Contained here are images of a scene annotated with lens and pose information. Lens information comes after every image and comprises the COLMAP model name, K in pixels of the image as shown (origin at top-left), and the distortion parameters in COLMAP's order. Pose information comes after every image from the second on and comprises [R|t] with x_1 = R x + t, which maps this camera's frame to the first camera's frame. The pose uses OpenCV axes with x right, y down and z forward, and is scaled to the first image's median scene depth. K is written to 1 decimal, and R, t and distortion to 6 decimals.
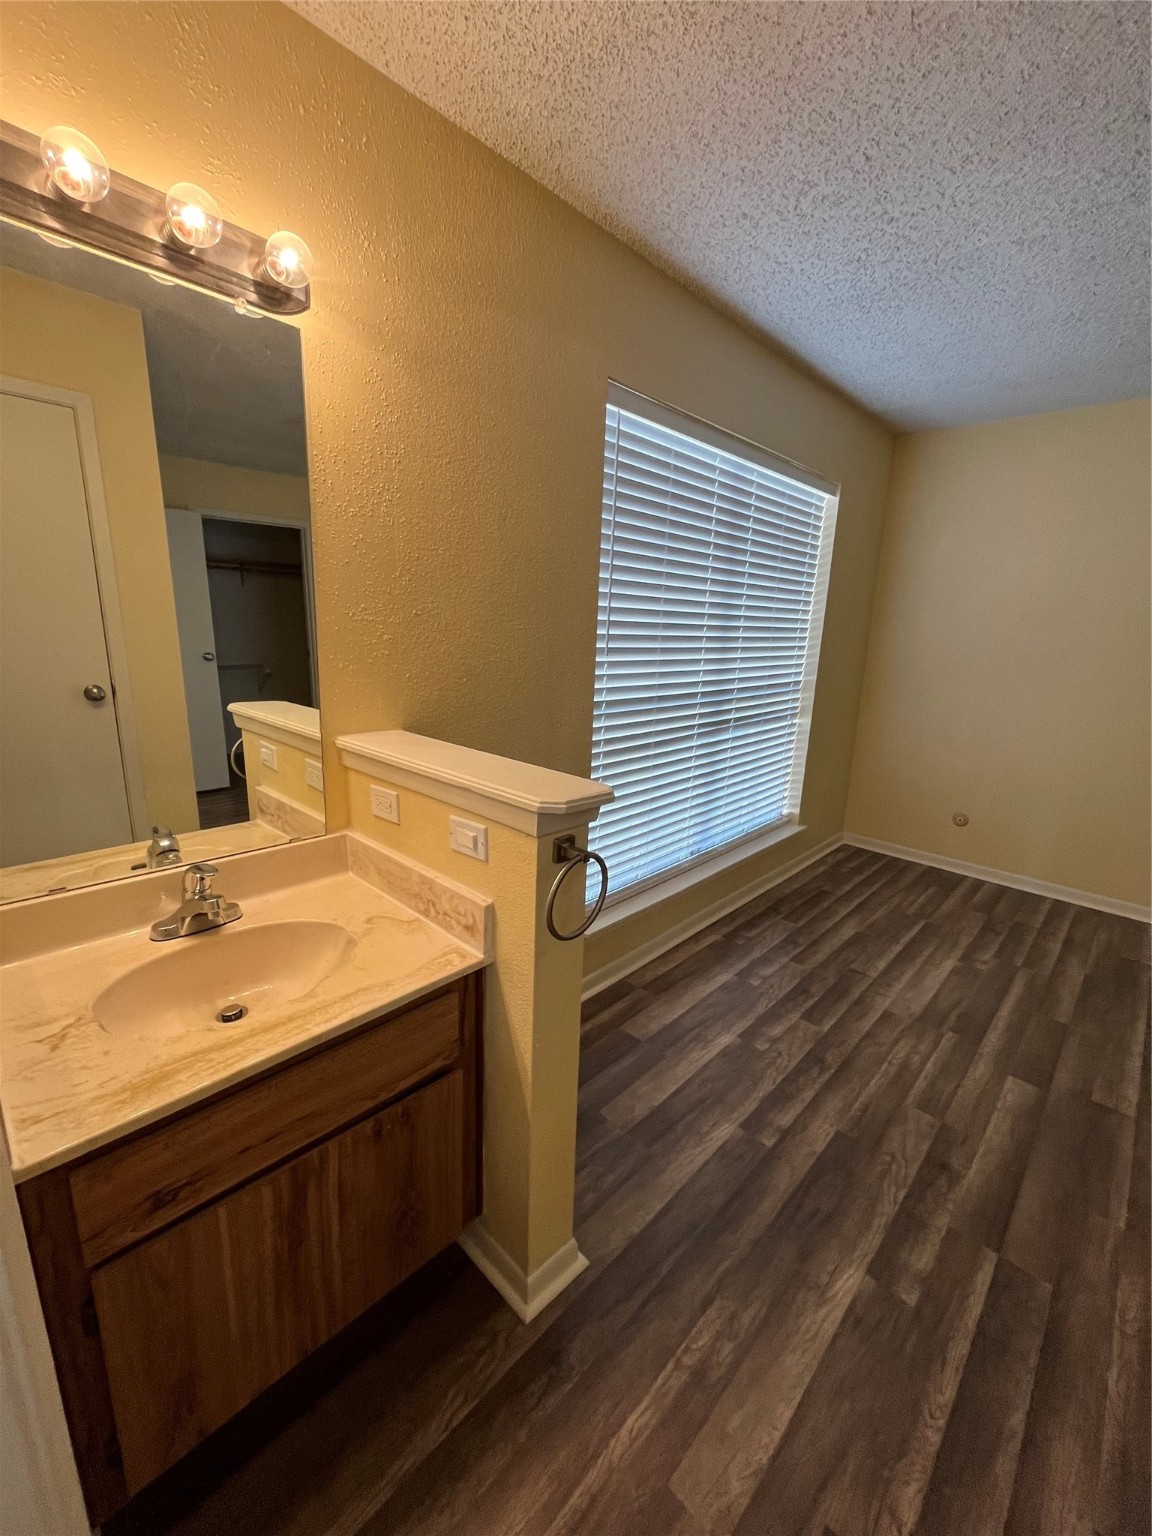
lens RADIAL K [[629.0, 0, 576.0], [0, 629.0, 768.0], [0, 0, 1]] dist [-0.001809, 0.000170]
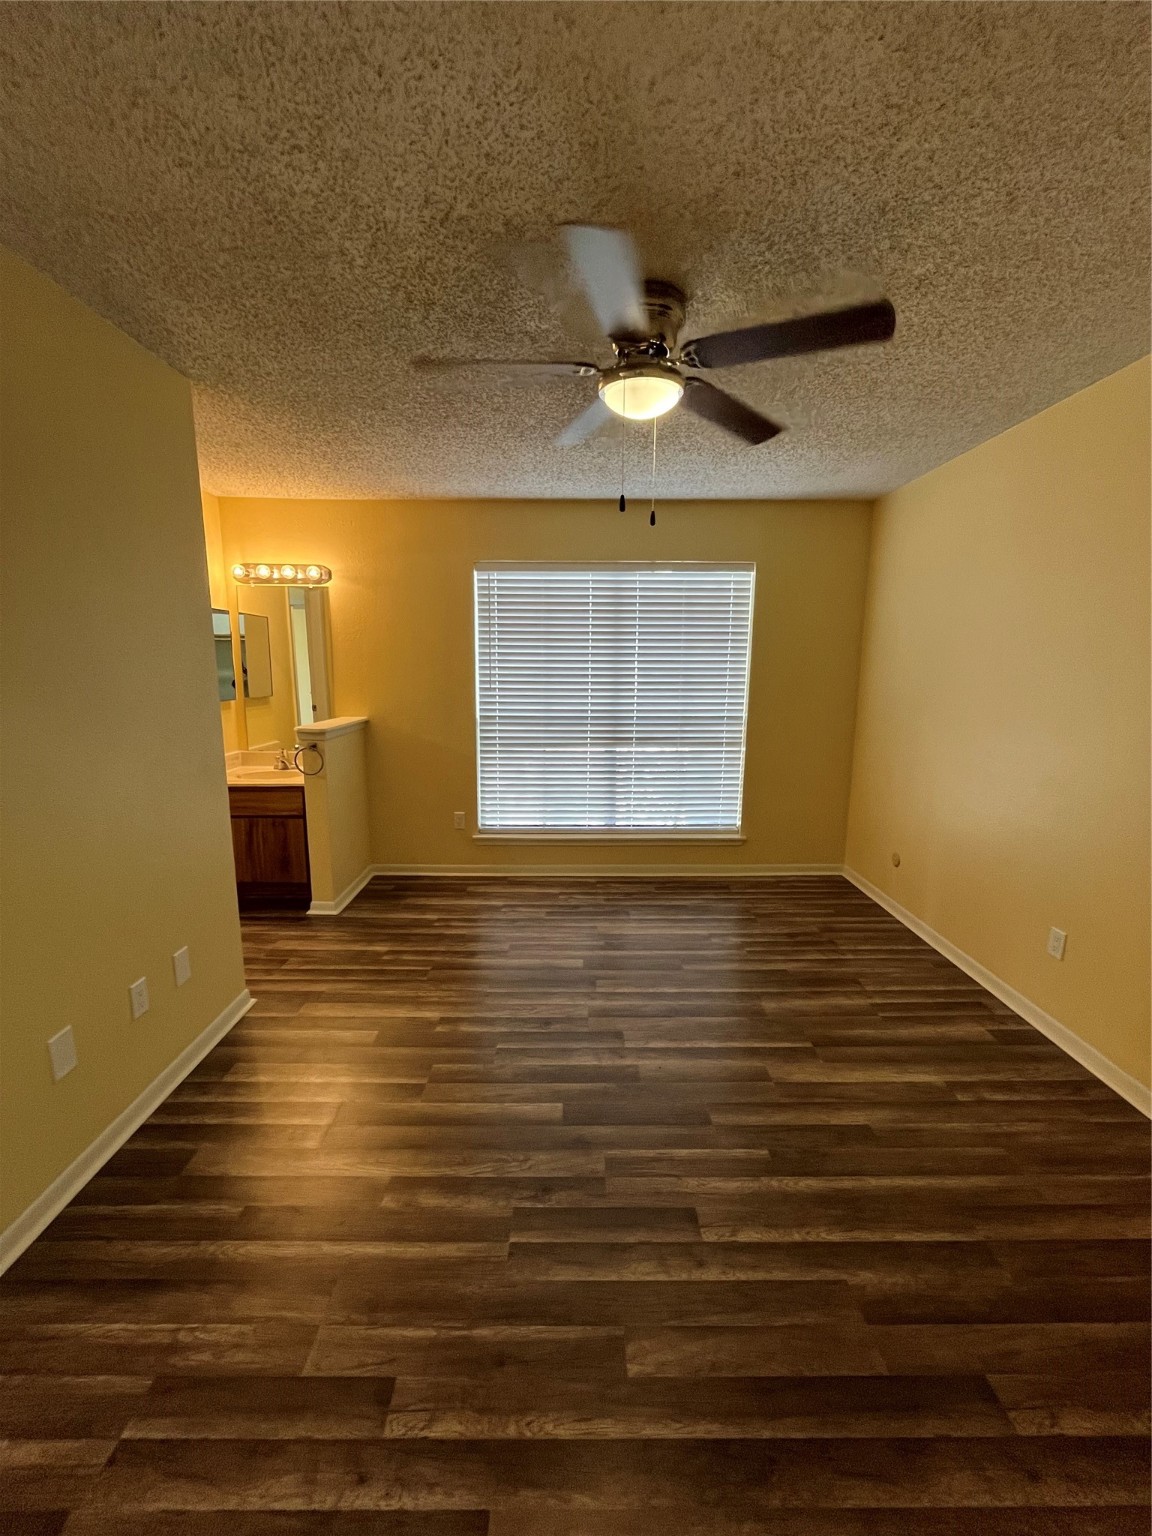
lens RADIAL K [[622.9, 0, 576.0], [0, 622.9, 768.0], [0, 0, 1]] dist [-0.000468, 0.000109]
pose [[0.697029, 0.088633, -0.711544, 1.973869], [-0.145904, 0.989102, -0.019721, 0.064905], [0.702042, 0.117563, 0.702365, -0.162153]]
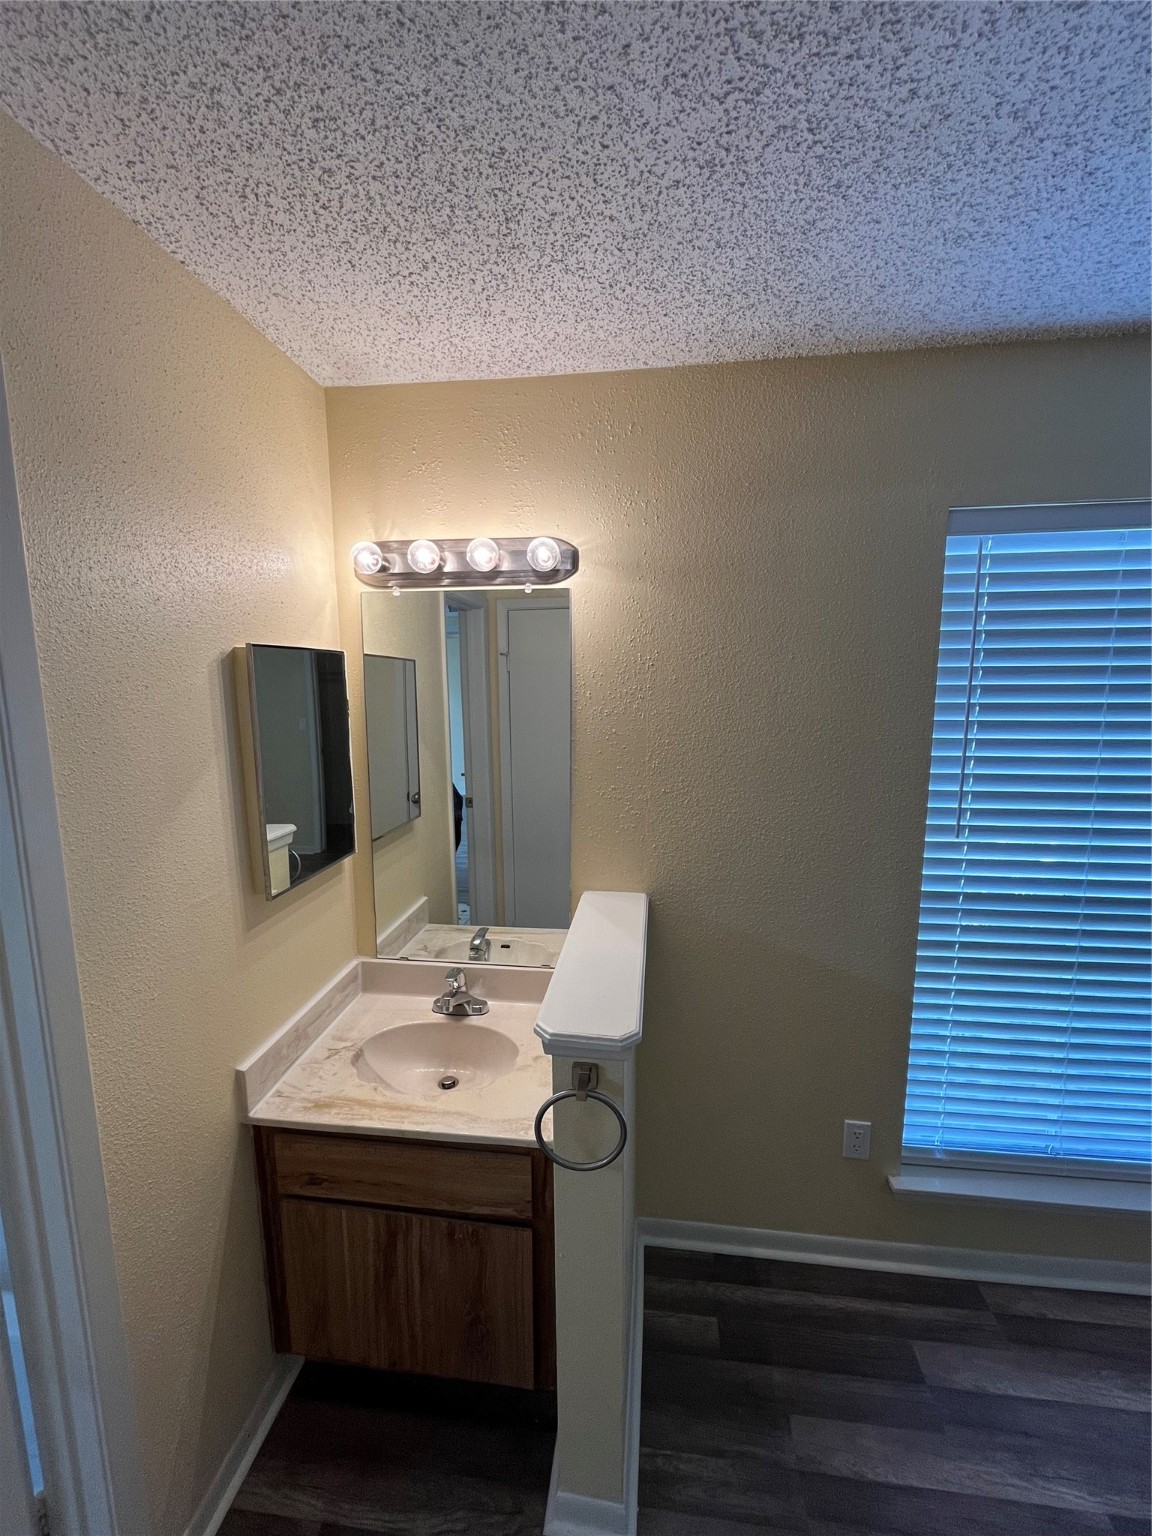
lens RADIAL K [[629.0, 0, 576.0], [0, 629.0, 768.0], [0, 0, 1]] dist [-0.001809, 0.000170]
pose [[0.593072, 0.069010, -0.802187, 0.470217], [-0.154327, 0.987590, -0.029137, -0.205755], [0.790221, 0.141079, 0.596362, 0.196870]]
